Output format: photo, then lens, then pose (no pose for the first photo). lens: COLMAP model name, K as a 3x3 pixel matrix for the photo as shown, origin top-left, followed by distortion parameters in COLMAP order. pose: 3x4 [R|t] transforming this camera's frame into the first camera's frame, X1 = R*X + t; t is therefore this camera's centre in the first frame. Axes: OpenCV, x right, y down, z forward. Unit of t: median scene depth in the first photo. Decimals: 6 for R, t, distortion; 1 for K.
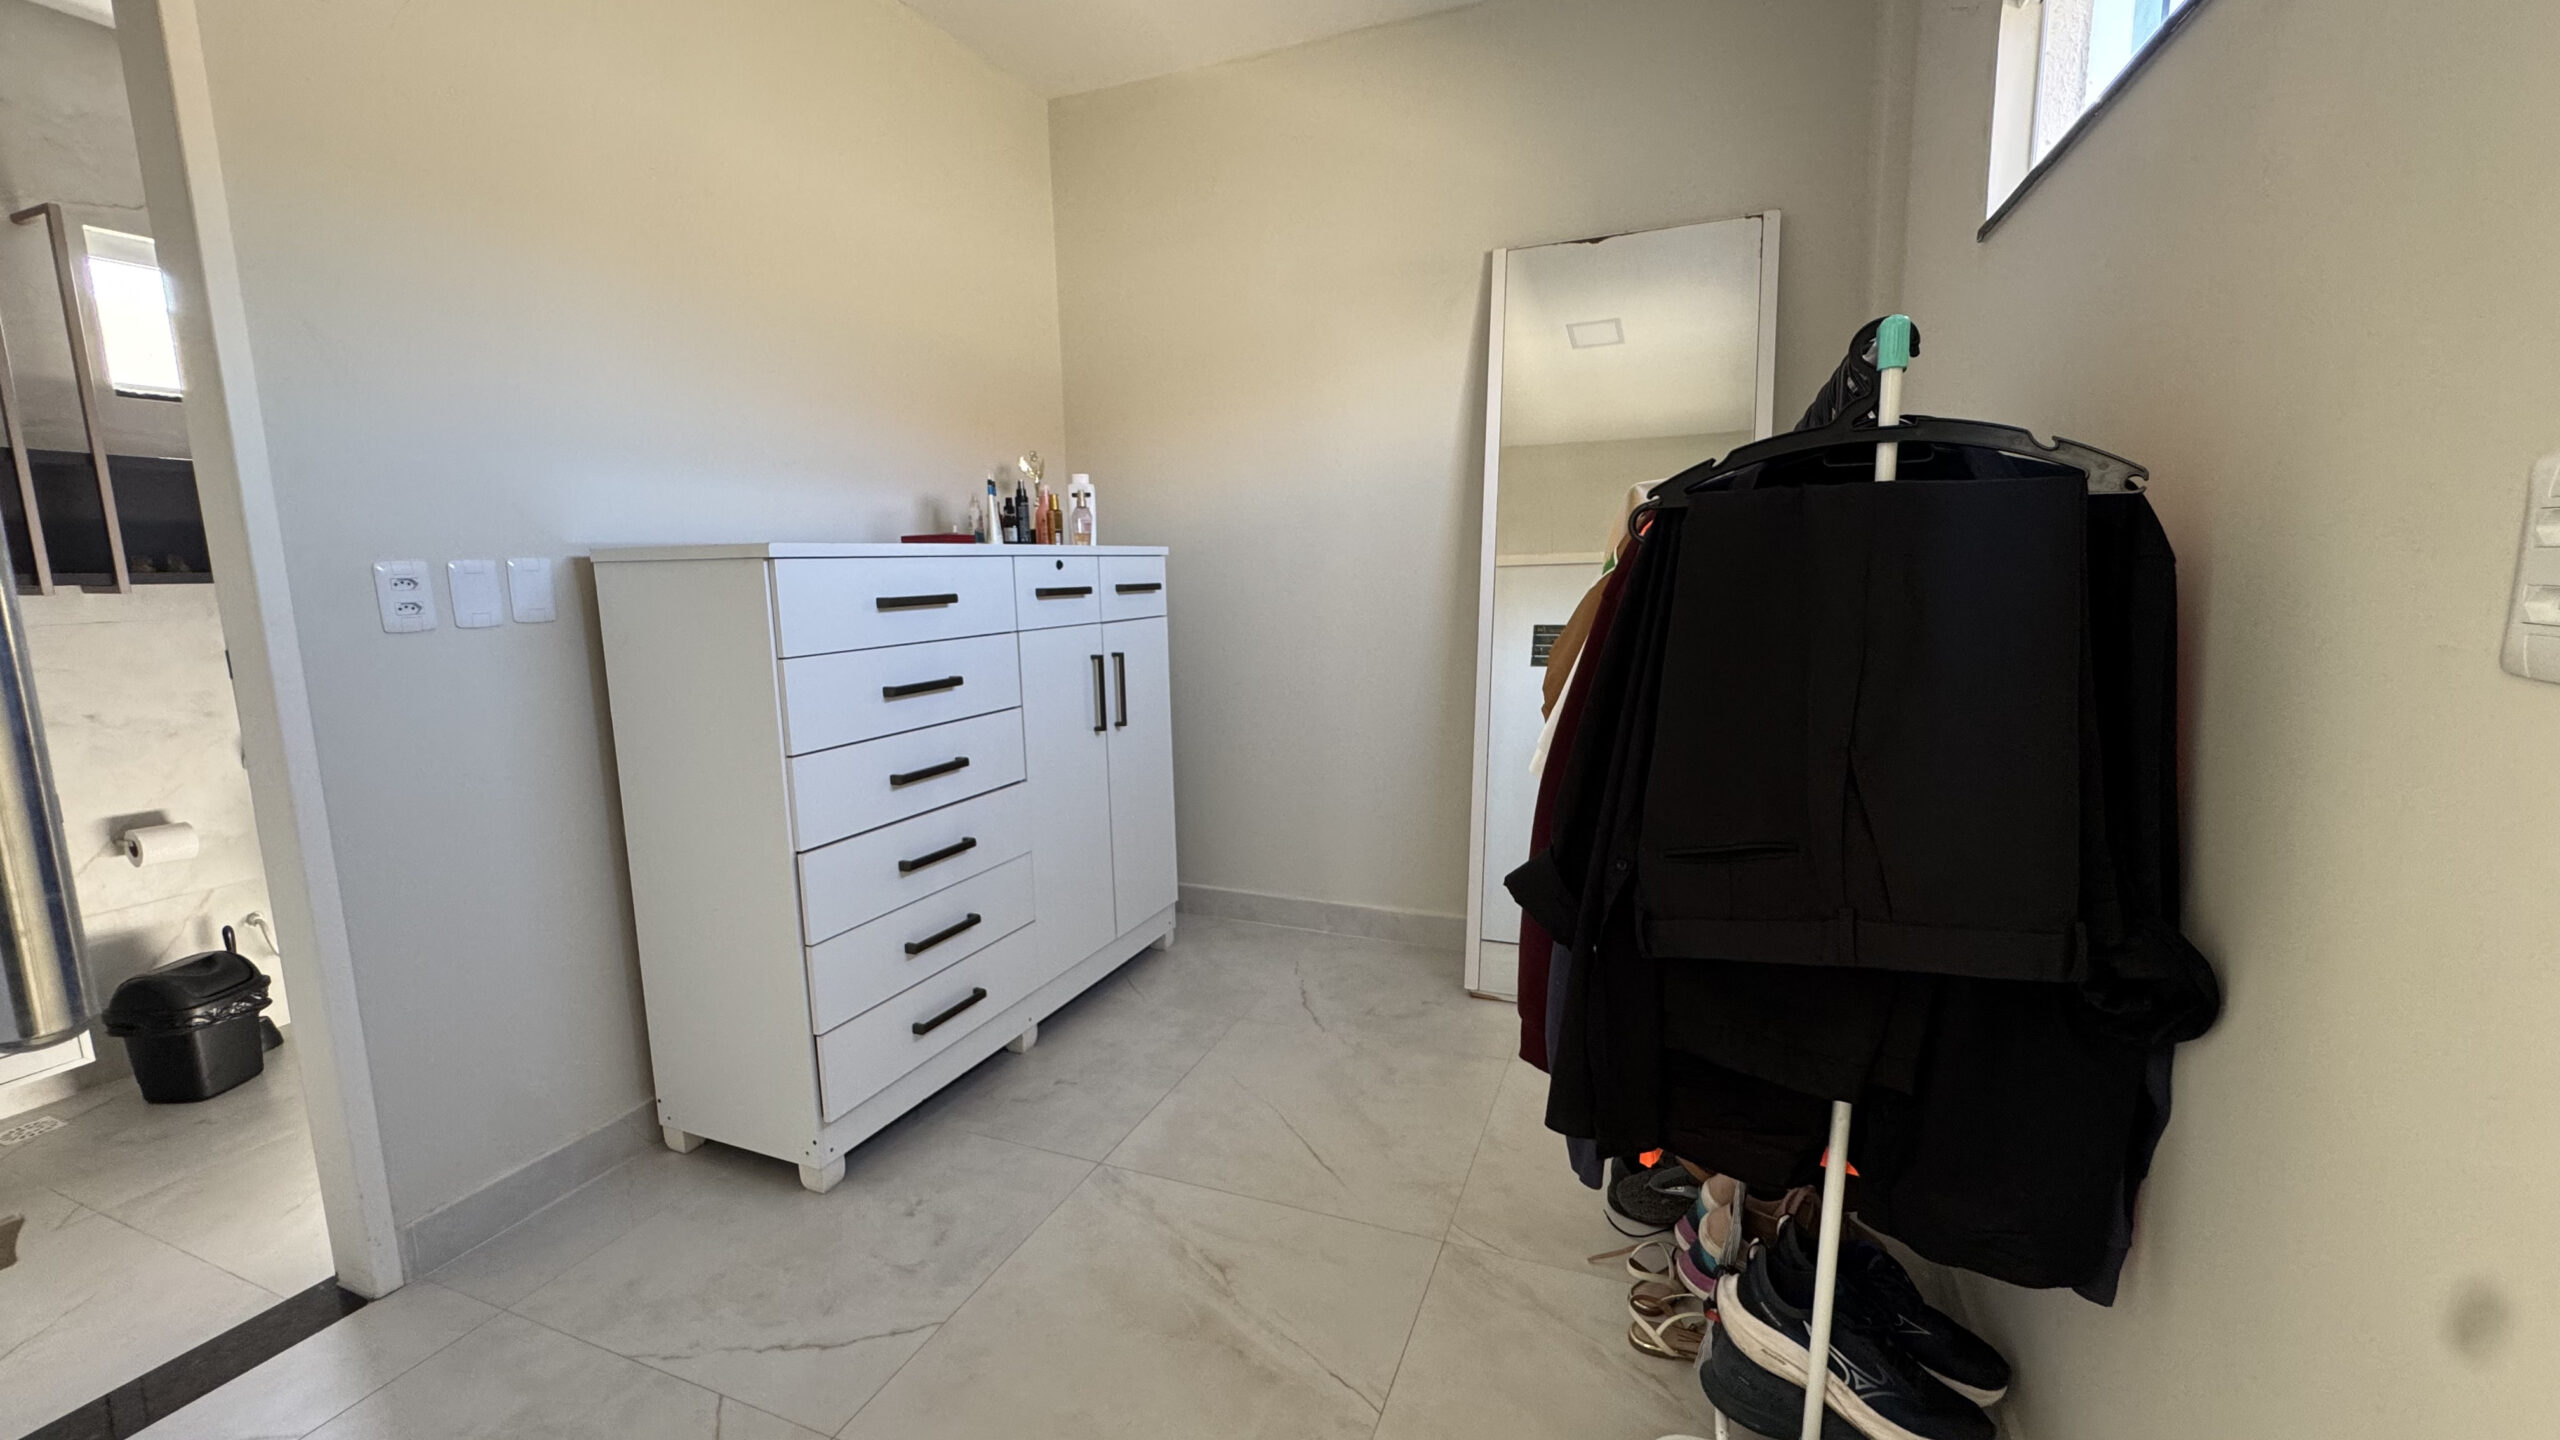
lens RADIAL K [[1035.8, 0, 1278.5], [0, 1035.8, 717.9], [0, 0, 1]] dist [-0.004363, 0.000254]
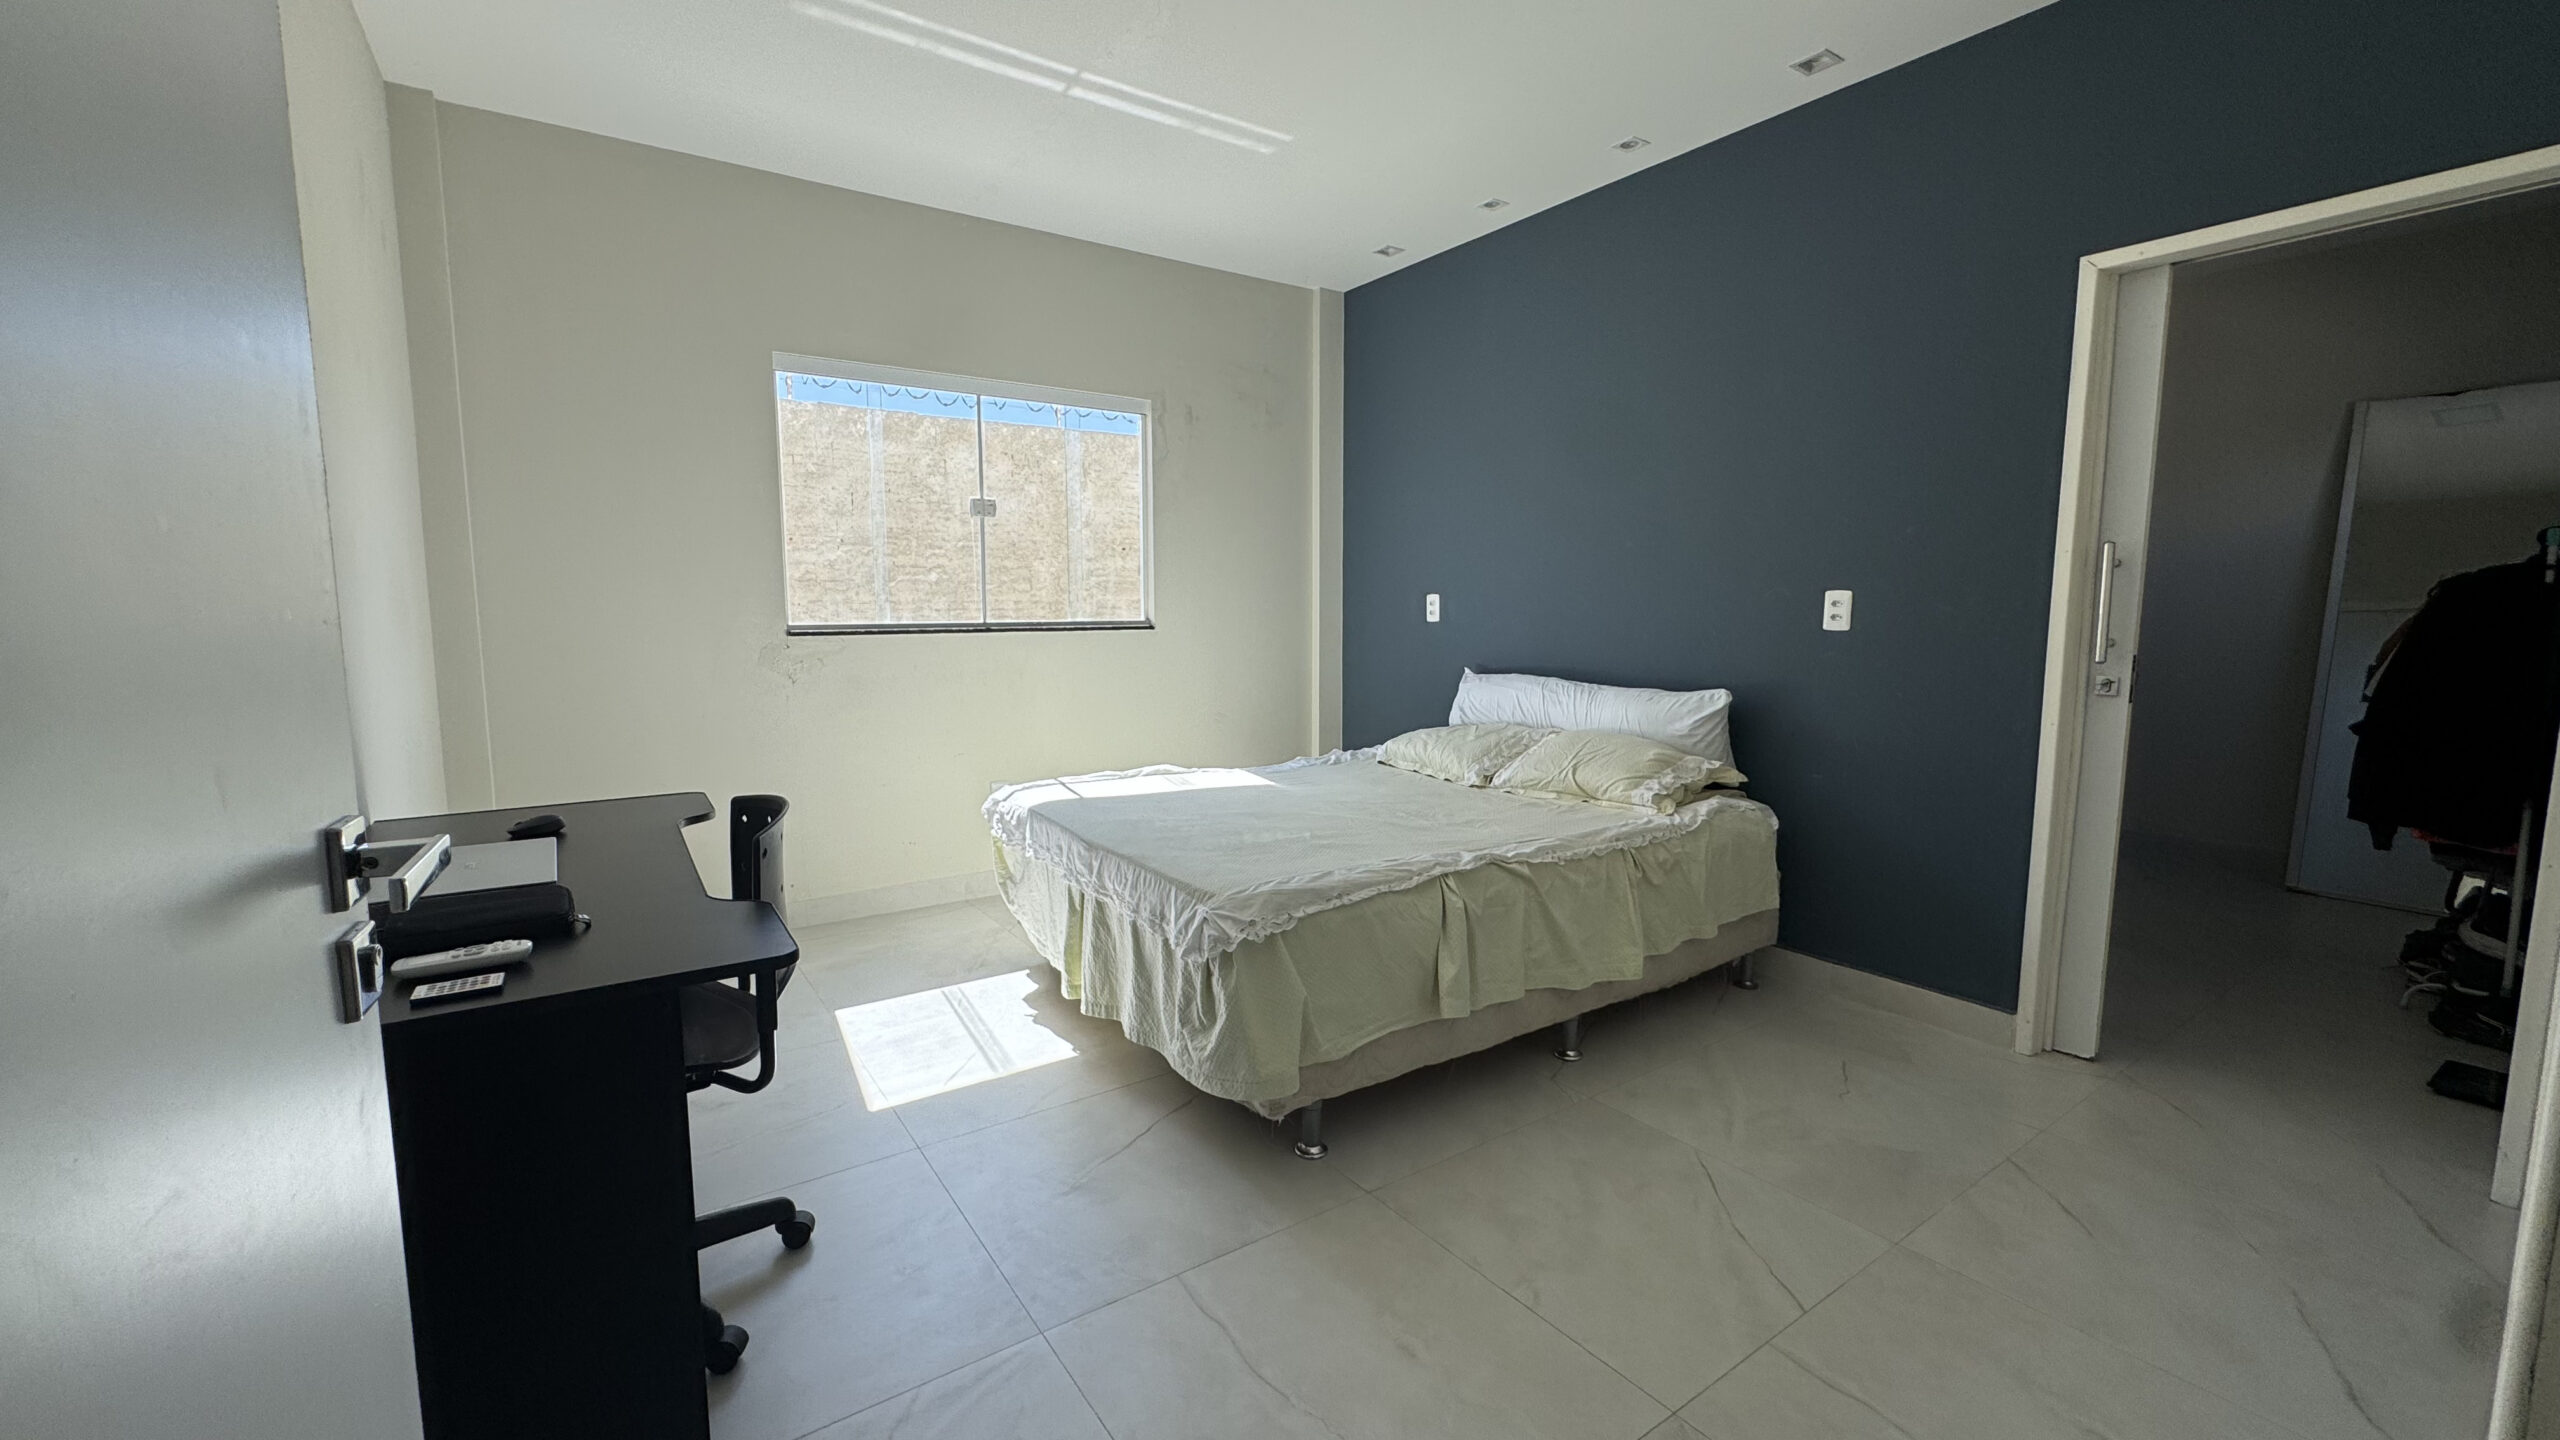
lens RADIAL K [[1035.8, 0, 1278.5], [0, 1035.8, 717.9], [0, 0, 1]] dist [-0.004363, 0.000254]
pose [[0.840155, 0.083389, -0.535897, -0.580551], [-0.099443, 0.995043, -0.001067, 0.354736], [0.533151, 0.054188, 0.844283, -2.319952]]
